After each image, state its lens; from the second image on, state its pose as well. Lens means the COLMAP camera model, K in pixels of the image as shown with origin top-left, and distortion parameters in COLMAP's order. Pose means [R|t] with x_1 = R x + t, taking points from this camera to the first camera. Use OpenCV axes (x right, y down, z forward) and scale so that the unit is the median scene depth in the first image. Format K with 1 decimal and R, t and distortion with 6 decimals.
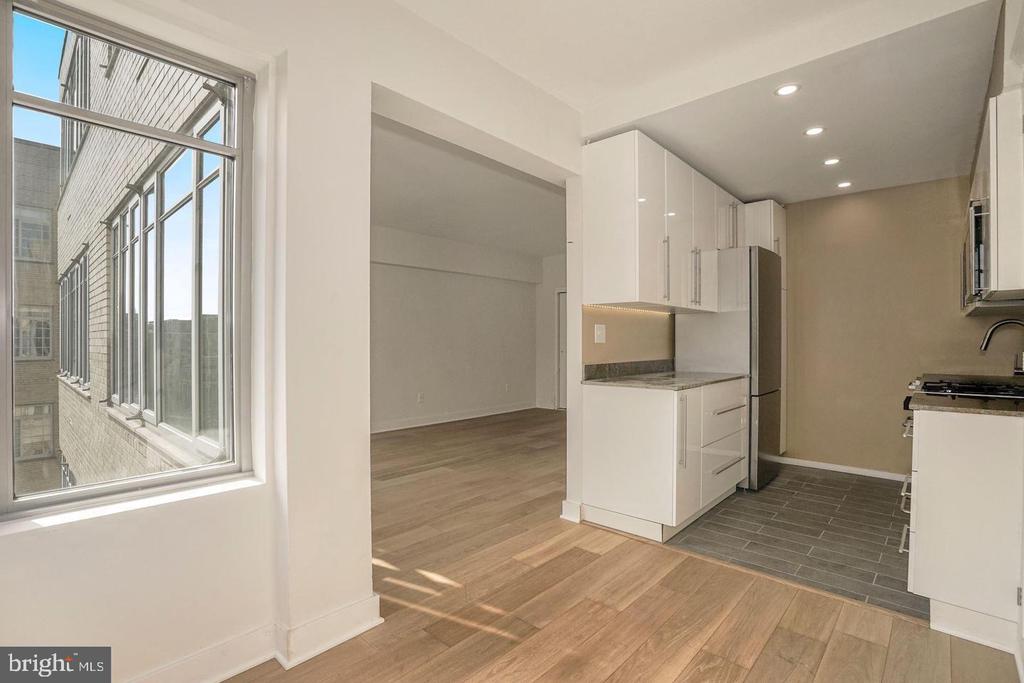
lens RADIAL K [[474.9, 0, 512.0], [0, 474.9, 341.5], [0, 0, 1]] dist [-0.071220, 0.019481]
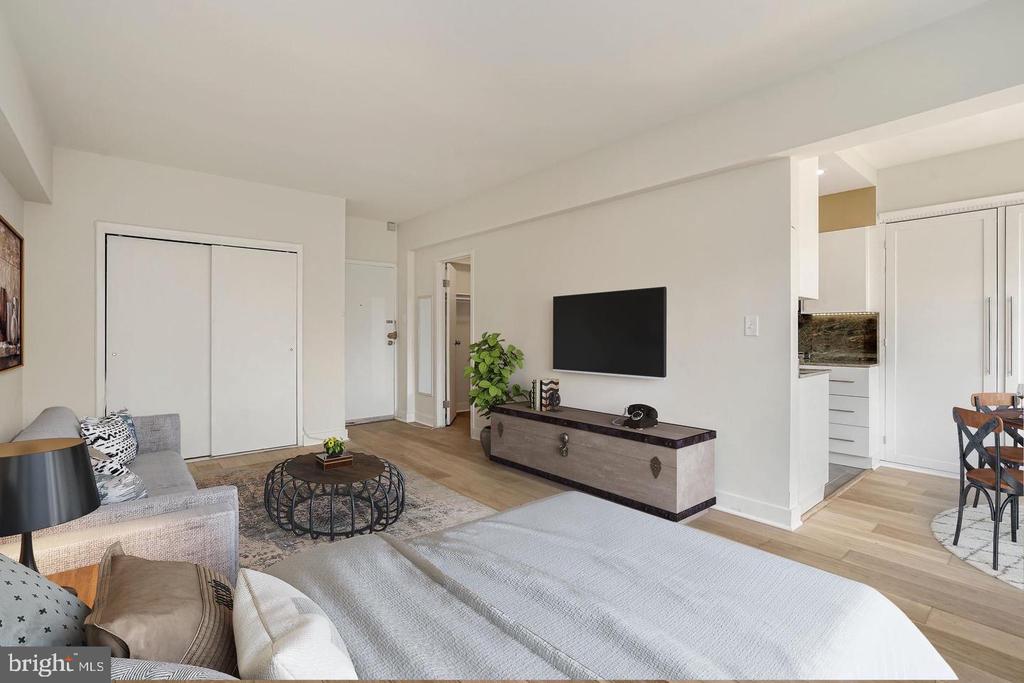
lens RADIAL K [[468.3, 0, 535.8], [0, 468.3, 330.2], [0, 0, 1]] dist [-0.000045, 0.000067]
pose [[0.099281, 0.001138, 0.995059, -0.930418], [-0.004925, 0.999988, -0.000652, -0.007929], [-0.995047, -0.004836, 0.099285, 1.555874]]
